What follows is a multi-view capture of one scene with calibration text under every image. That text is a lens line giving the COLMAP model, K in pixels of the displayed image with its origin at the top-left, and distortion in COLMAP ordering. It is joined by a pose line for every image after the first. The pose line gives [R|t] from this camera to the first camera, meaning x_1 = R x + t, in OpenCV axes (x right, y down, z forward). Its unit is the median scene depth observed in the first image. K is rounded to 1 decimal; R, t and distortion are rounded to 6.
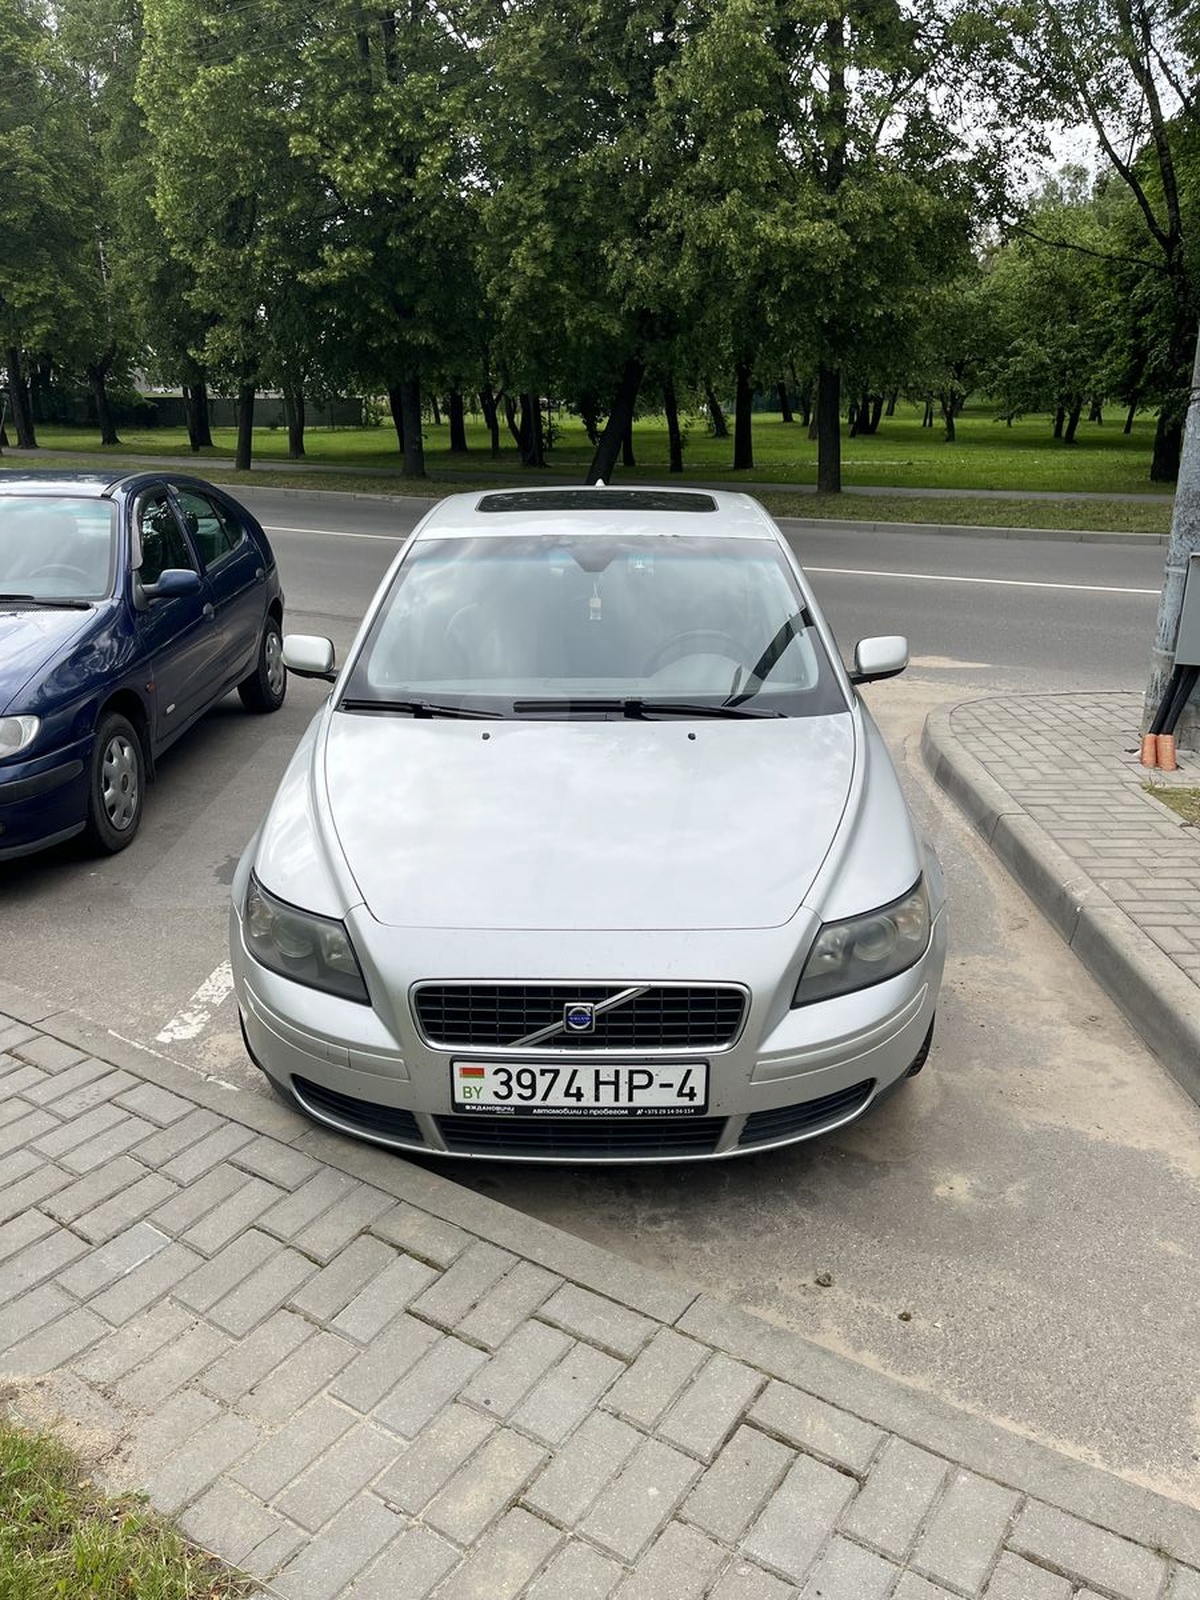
lens RADIAL K [[1186.7, 0, 599.9], [0, 1186.7, 820.4], [0, 0, 1]] dist [0.105734, -0.181512]
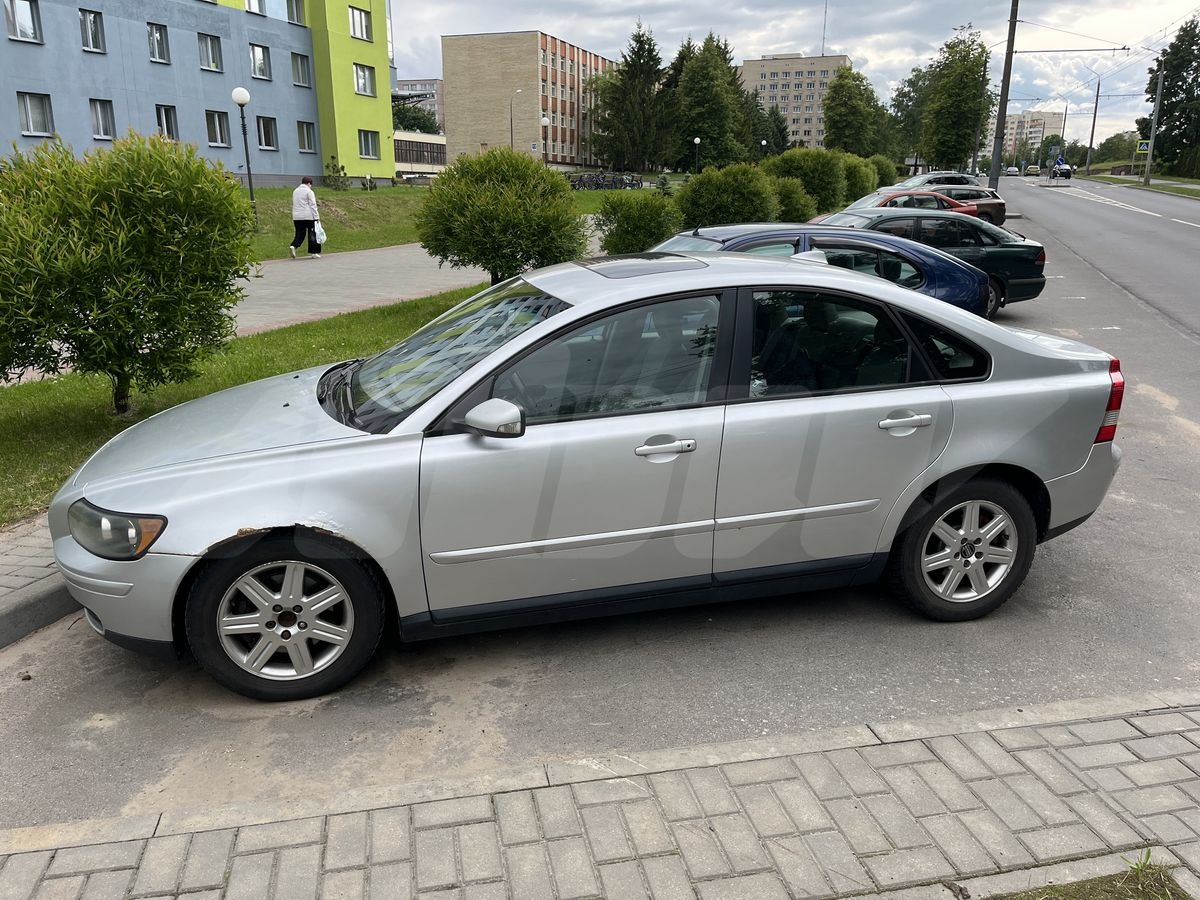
lens RADIAL K [[901.9, 0, 600.0], [0, 901.9, 450.0], [0, 0, 1]] dist [0.086673, -0.130341]
pose [[0.259919, 0.272860, -0.926277, 1.246102], [-0.310403, 0.931945, 0.187428, -0.354529], [0.914381, 0.238803, 0.326926, 0.999540]]
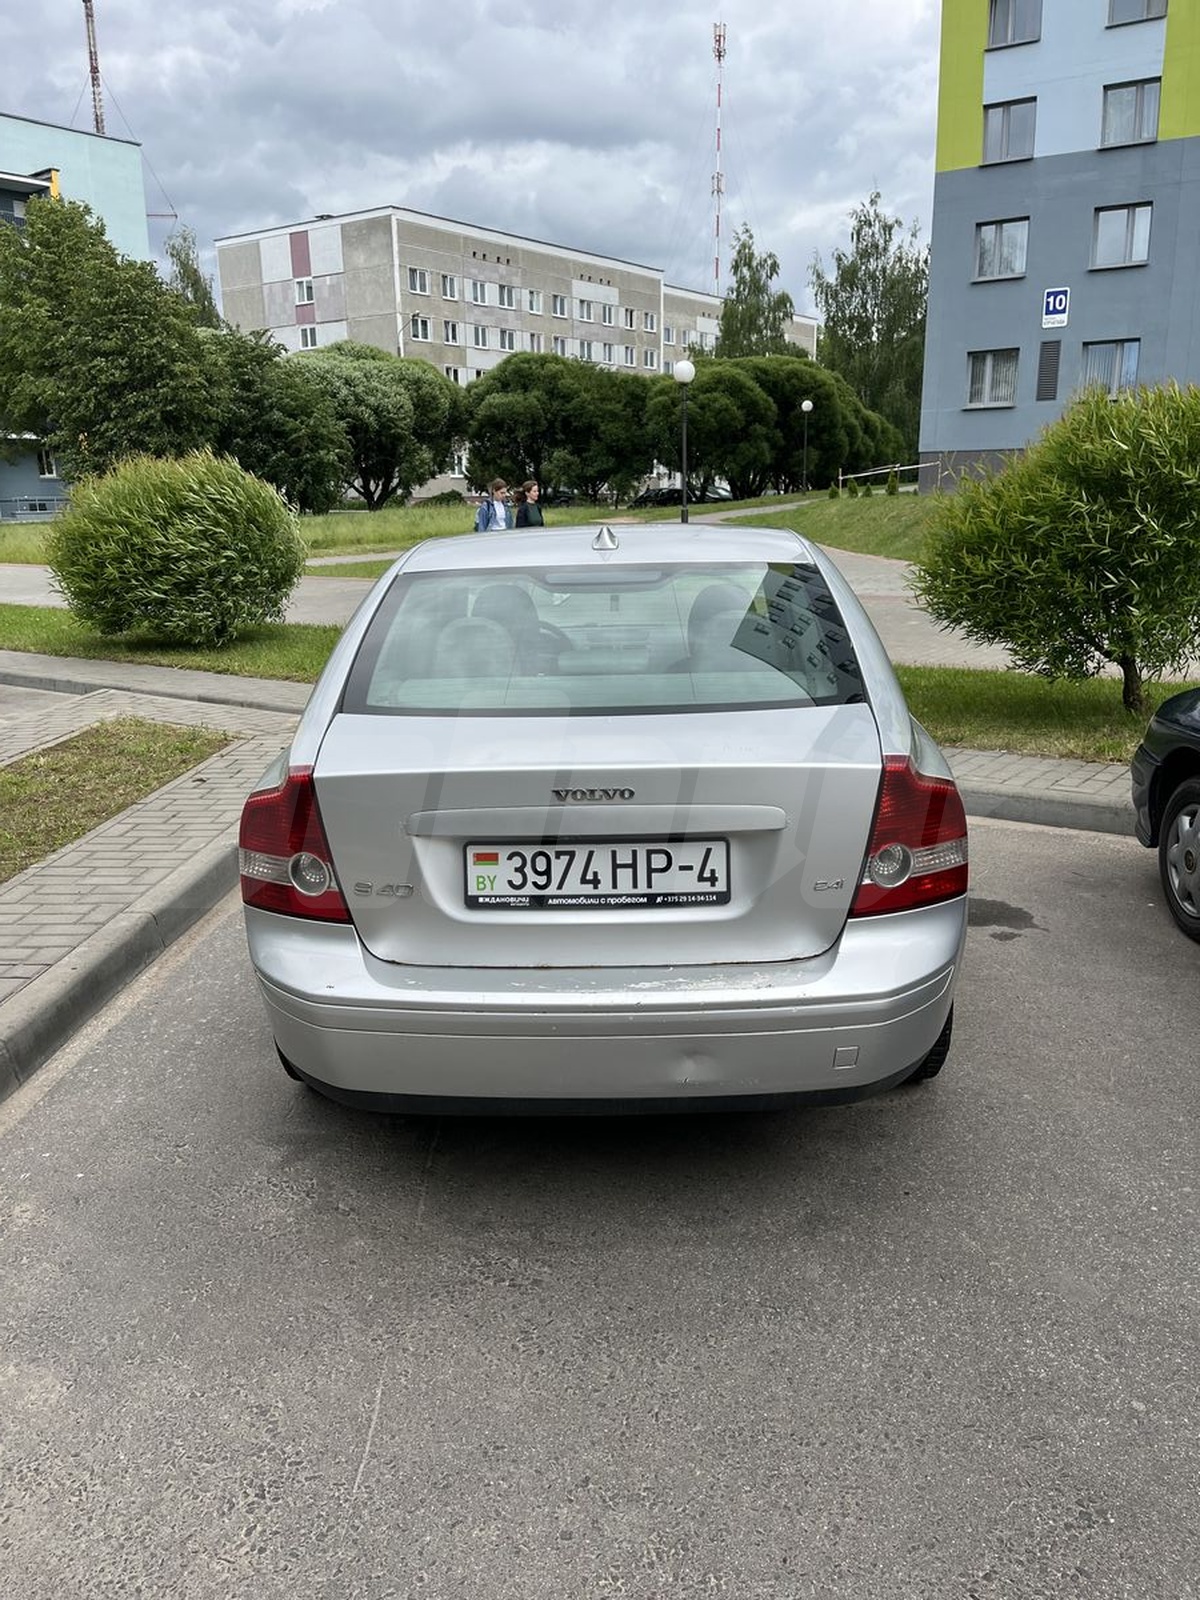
lens RADIAL K [[1193.2, 0, 600.0], [0, 1193.2, 800.0], [0, 0, 1]] dist [0.032946, -0.004545]
pose [[-0.999127, 0.040189, 0.011386, -0.005760], [0.039982, 0.841241, 0.539180, -0.851183], [0.012091, 0.539164, -0.842114, 2.724920]]
